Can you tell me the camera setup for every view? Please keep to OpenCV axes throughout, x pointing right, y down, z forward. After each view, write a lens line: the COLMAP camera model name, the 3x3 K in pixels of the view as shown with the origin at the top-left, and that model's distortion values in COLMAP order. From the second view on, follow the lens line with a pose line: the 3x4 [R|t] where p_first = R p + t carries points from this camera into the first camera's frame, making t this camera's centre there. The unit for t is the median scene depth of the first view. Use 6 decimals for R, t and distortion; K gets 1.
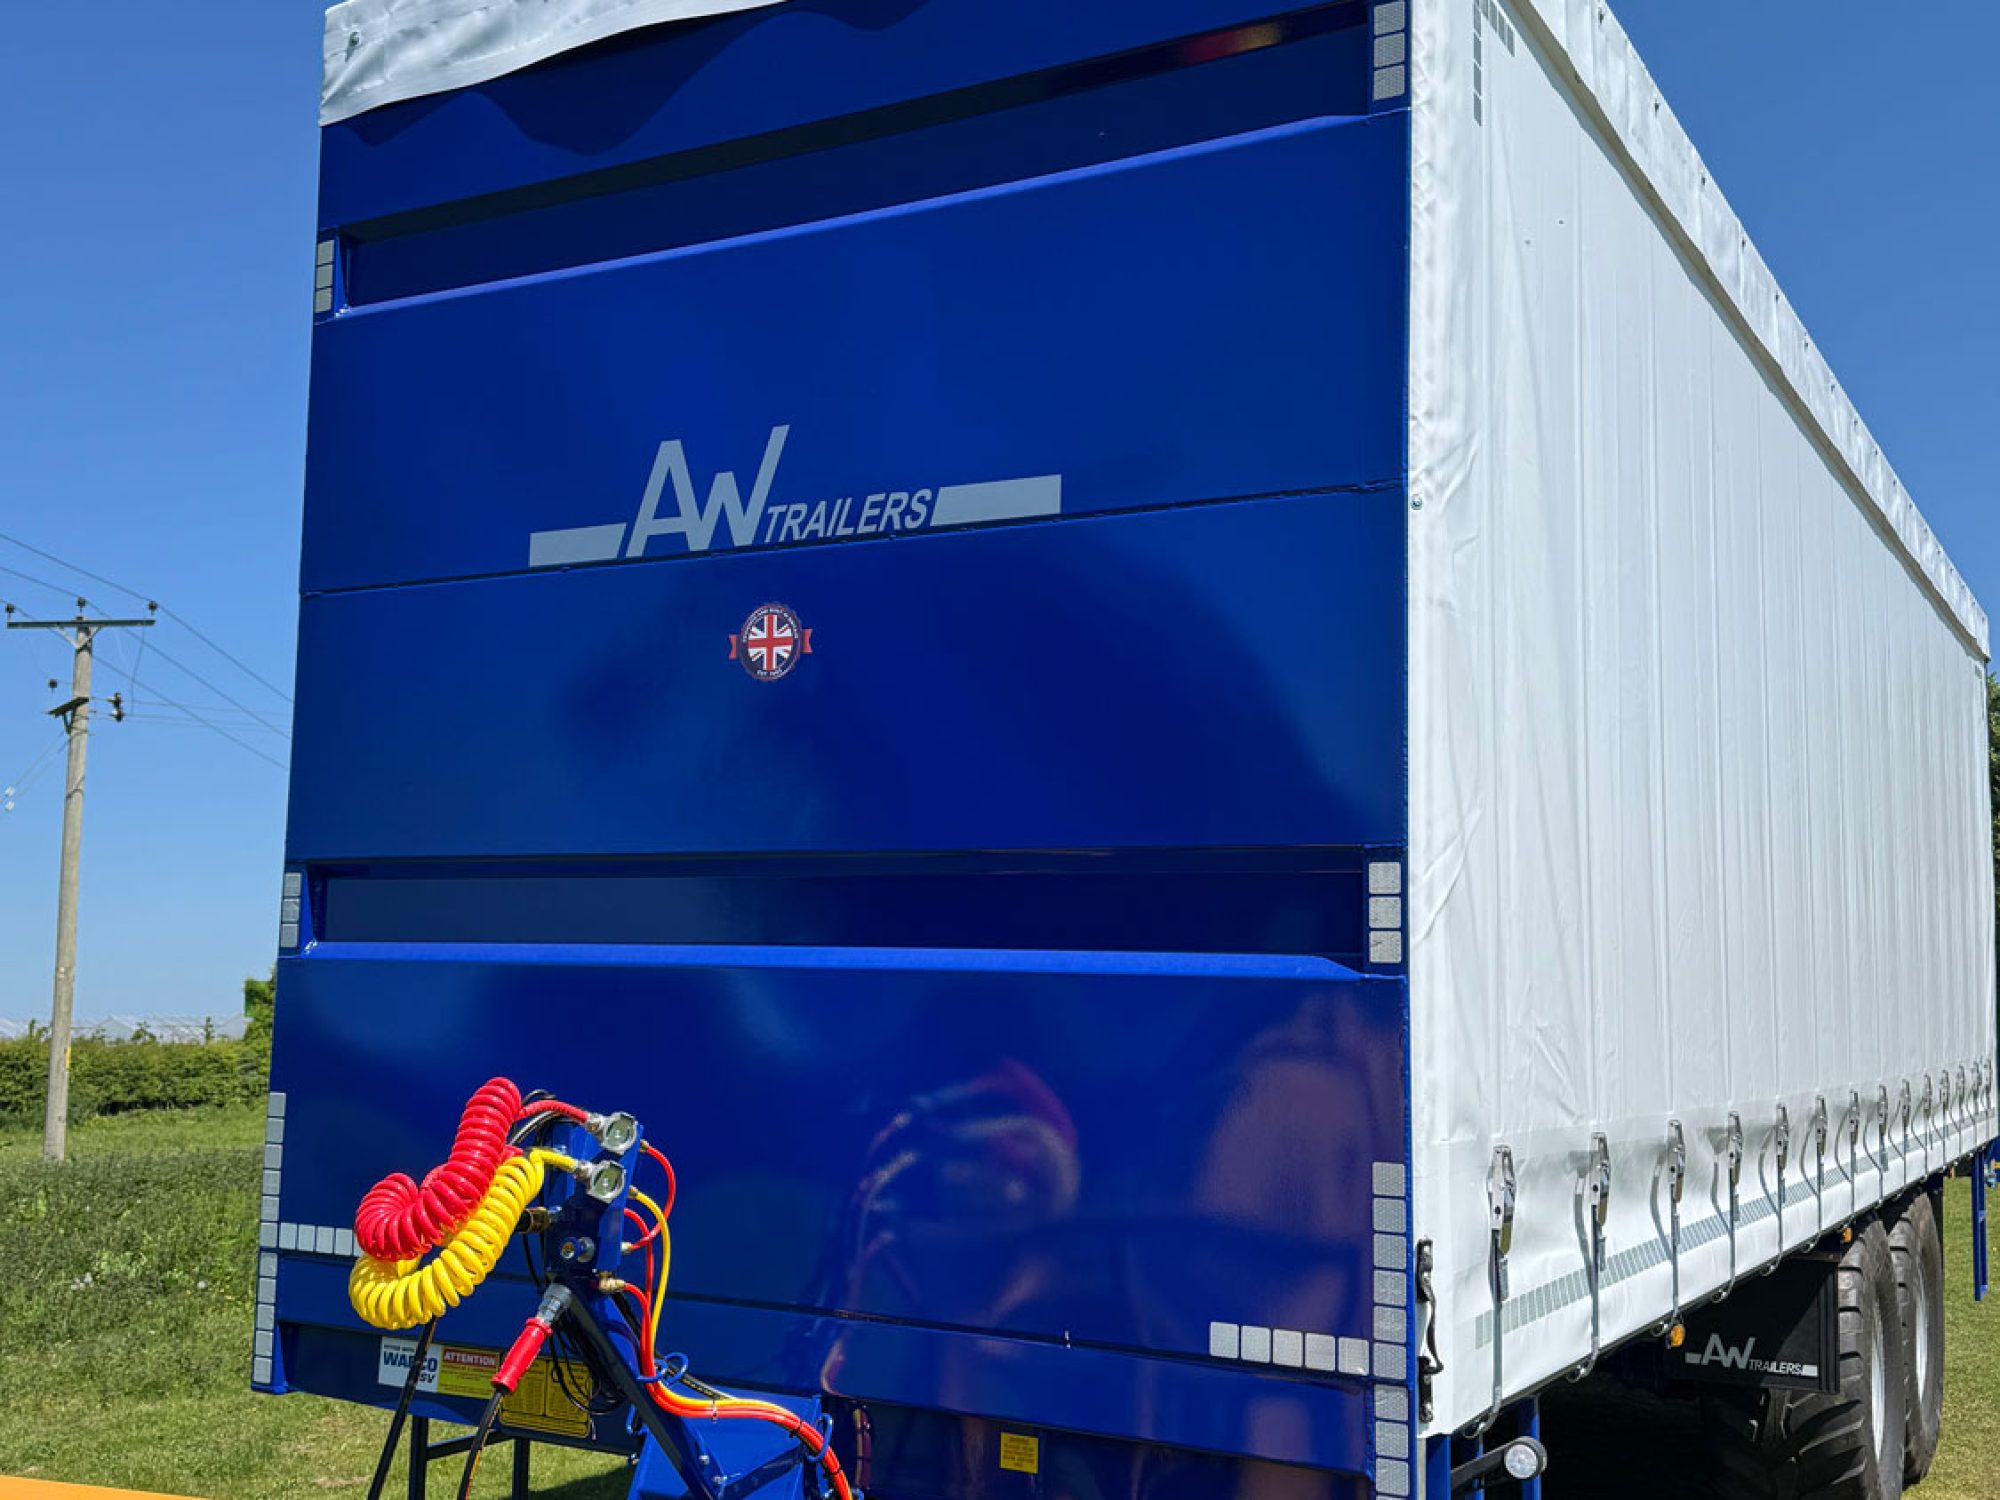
lens RADIAL K [[1966.9, 0, 1000.0], [0, 1966.9, 750.0], [0, 0, 1]] dist [0.154862, -0.253033]
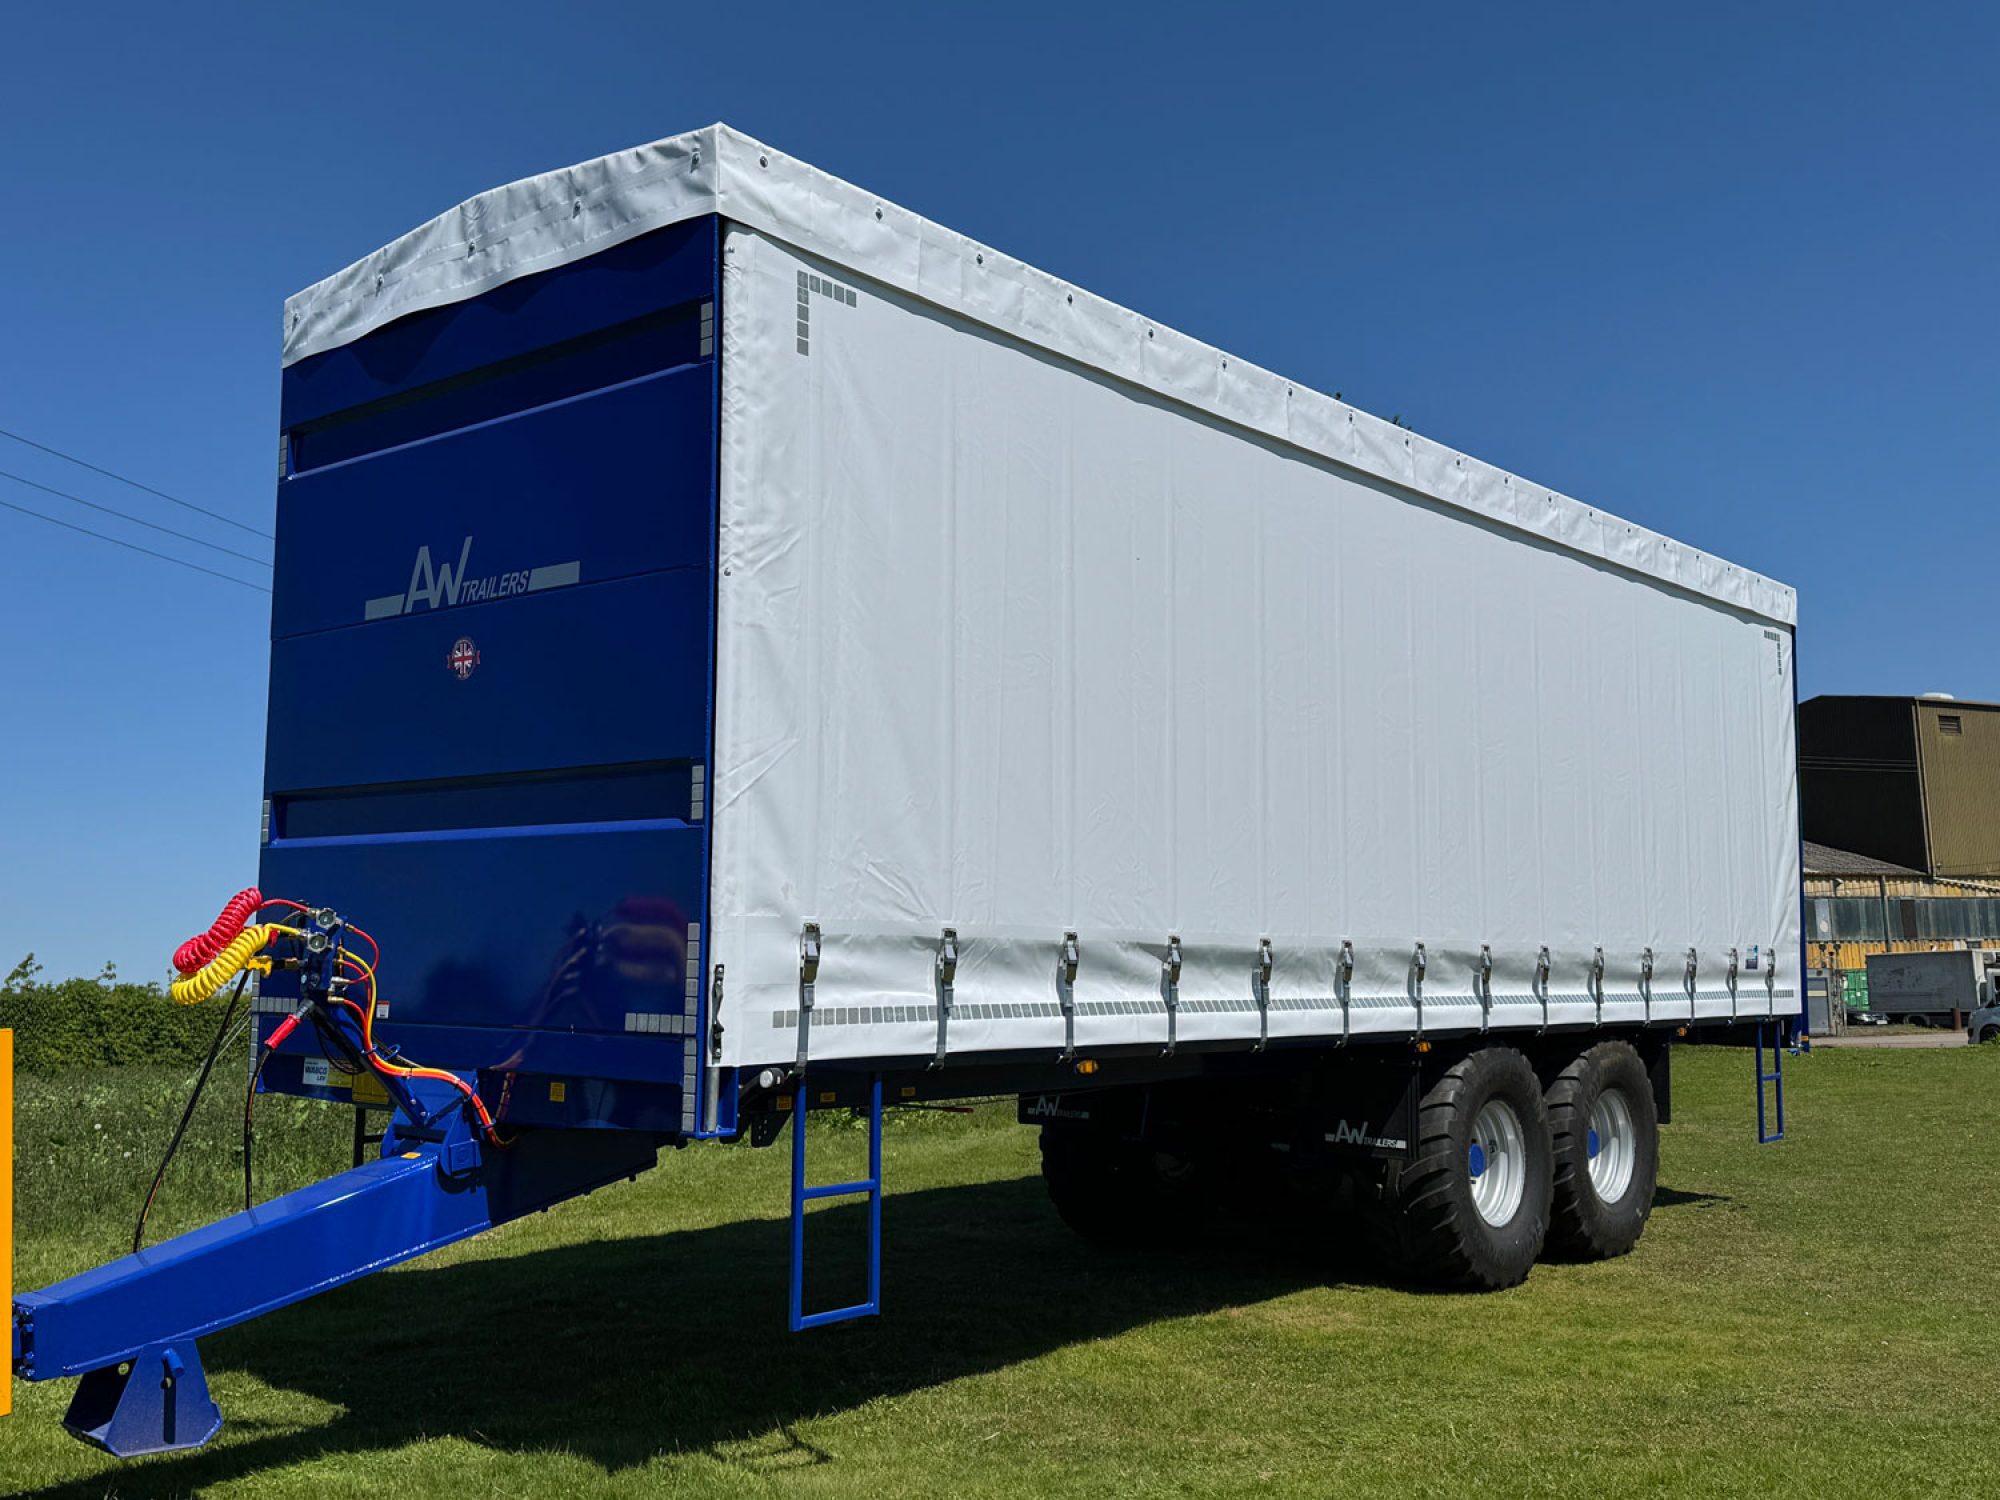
lens RADIAL K [[1767.1, 0, 1000.1], [0, 1767.1, 735.4], [0, 0, 1]] dist [0.122834, -0.013027]
pose [[0.982524, -0.030717, -0.183585, 0.658335], [0.030212, 0.999528, -0.005549, 0.038704], [0.183668, -0.000095, 0.982988, -0.503161]]
